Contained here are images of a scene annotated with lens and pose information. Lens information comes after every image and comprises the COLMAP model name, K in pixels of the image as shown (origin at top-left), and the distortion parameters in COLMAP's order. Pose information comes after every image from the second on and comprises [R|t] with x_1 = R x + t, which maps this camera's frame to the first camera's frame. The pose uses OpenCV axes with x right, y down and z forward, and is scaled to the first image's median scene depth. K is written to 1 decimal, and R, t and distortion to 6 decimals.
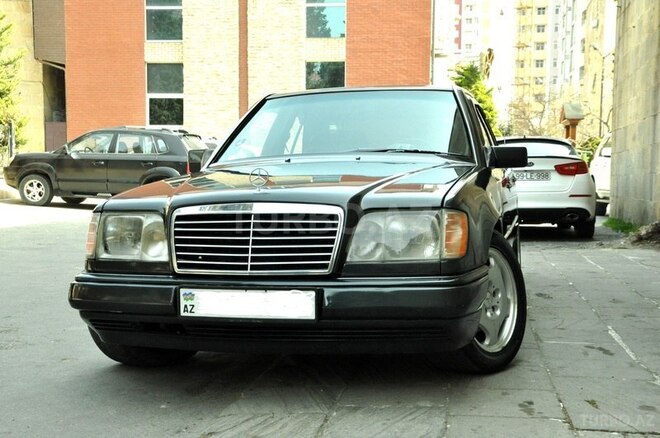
lens RADIAL K [[889.8, 0, 340.4], [0, 889.8, 191.2], [0, 0, 1]] dist [0.005163, 0.658462]
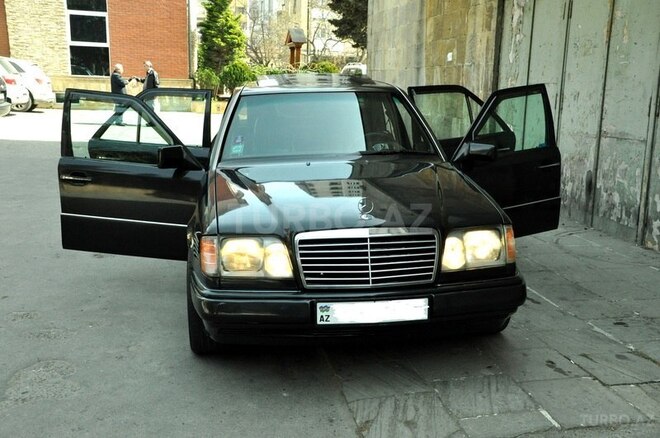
lens RADIAL K [[745.1, 0, 330.0], [0, 745.1, 219.0], [0, 0, 1]] dist [0.007854, 0.404577]
pose [[0.940058, -0.041292, 0.338505, -0.421151], [-0.015744, 0.986328, 0.164039, -0.143325], [-0.340651, -0.159536, 0.926556, 0.056830]]
